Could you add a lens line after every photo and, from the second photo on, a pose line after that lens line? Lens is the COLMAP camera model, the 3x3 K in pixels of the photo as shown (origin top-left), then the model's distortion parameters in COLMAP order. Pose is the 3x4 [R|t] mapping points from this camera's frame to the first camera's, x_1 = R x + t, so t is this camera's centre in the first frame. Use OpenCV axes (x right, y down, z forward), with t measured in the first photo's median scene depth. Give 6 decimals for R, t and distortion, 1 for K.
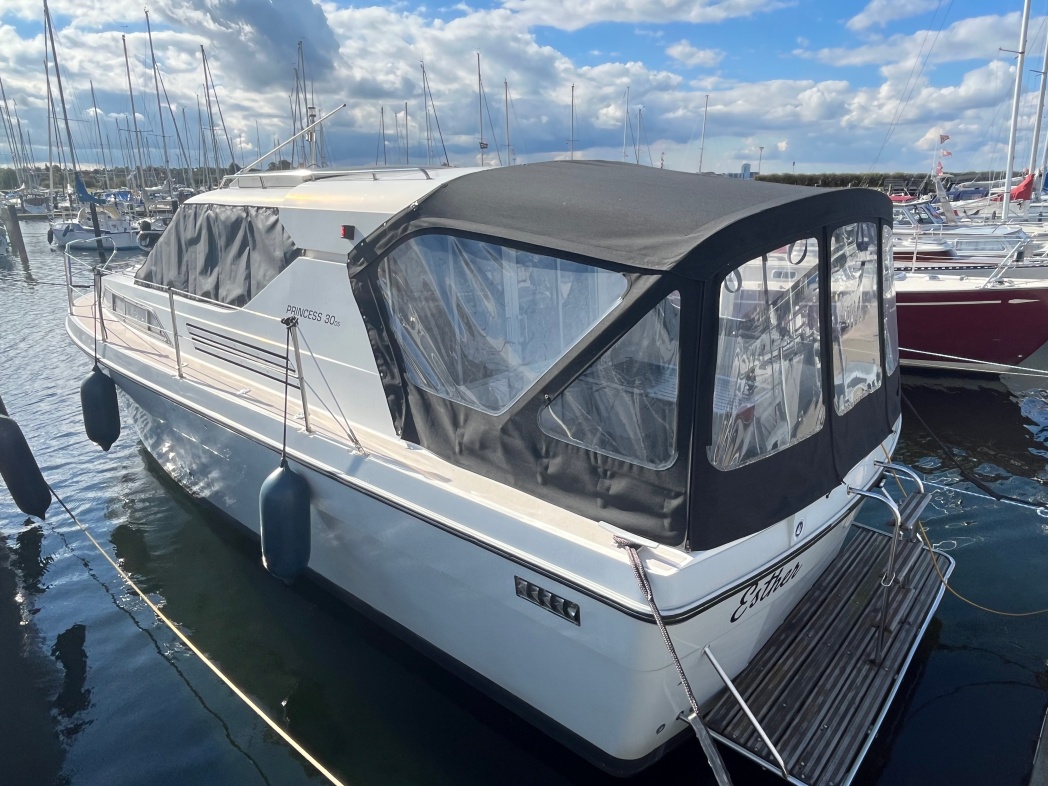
lens RADIAL K [[663.1, 0, 524.8], [0, 663.1, 390.2], [0, 0, 1]] dist [0.000058, -0.001851]
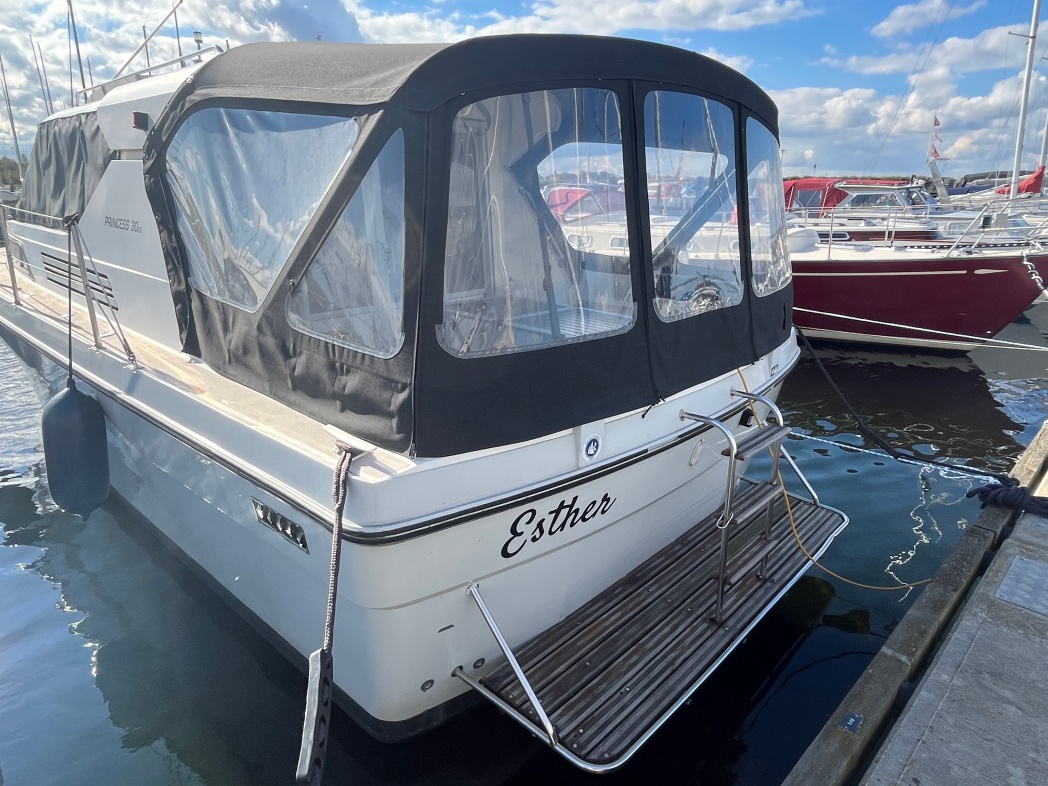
lens RADIAL K [[646.2, 0, 524.0], [0, 646.2, 393.0], [0, 0, 1]] dist [0.002126, 0.003454]
pose [[0.999323, 0.019532, -0.031189, 0.331823], [-0.019382, 0.999799, 0.005098, 0.131097], [0.031282, -0.004490, 0.999501, 0.184170]]
